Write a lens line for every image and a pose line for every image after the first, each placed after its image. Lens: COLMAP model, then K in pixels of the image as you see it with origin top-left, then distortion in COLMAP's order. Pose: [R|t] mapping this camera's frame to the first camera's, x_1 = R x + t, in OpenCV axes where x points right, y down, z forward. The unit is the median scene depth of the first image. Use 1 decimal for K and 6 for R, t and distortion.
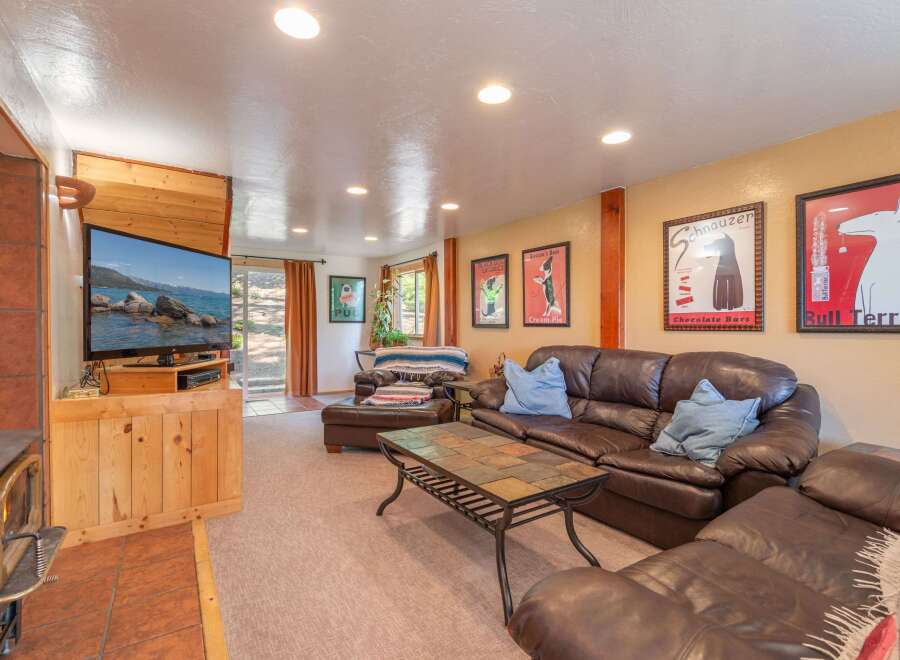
lens RADIAL K [[444.0, 0, 475.2], [0, 444.0, 330.3], [0, 0, 1]] dist [0.003264, 0.000197]
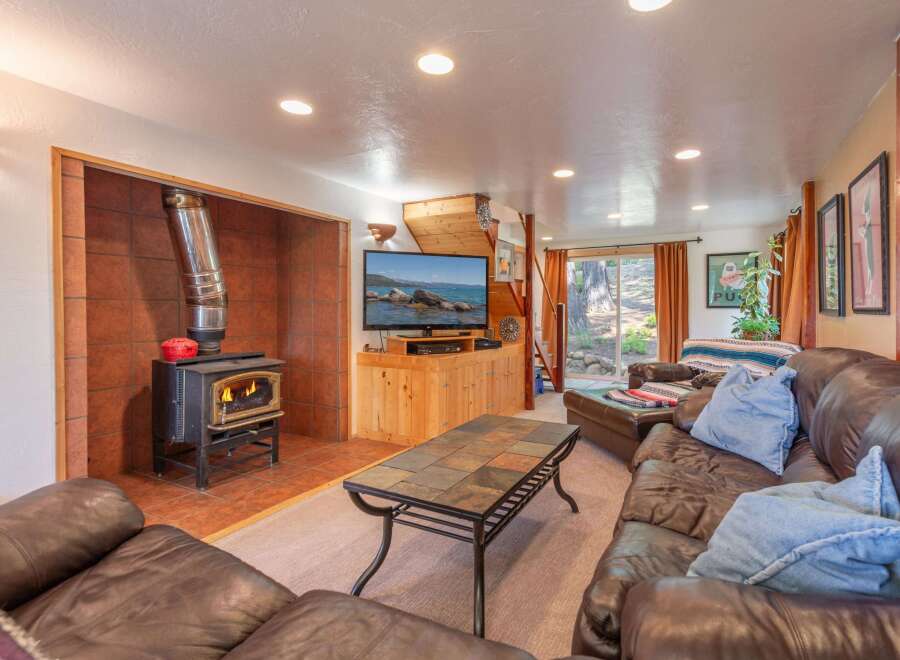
lens RADIAL K [[451.2, 0, 474.6], [0, 451.2, 315.9], [0, 0, 1]] dist [0.023050, 0.000151]
pose [[0.455008, 0.013131, -0.890390, 0.699820], [-0.014950, 0.999863, 0.007106, -0.004656], [0.890362, 0.010078, 0.455142, 0.483565]]
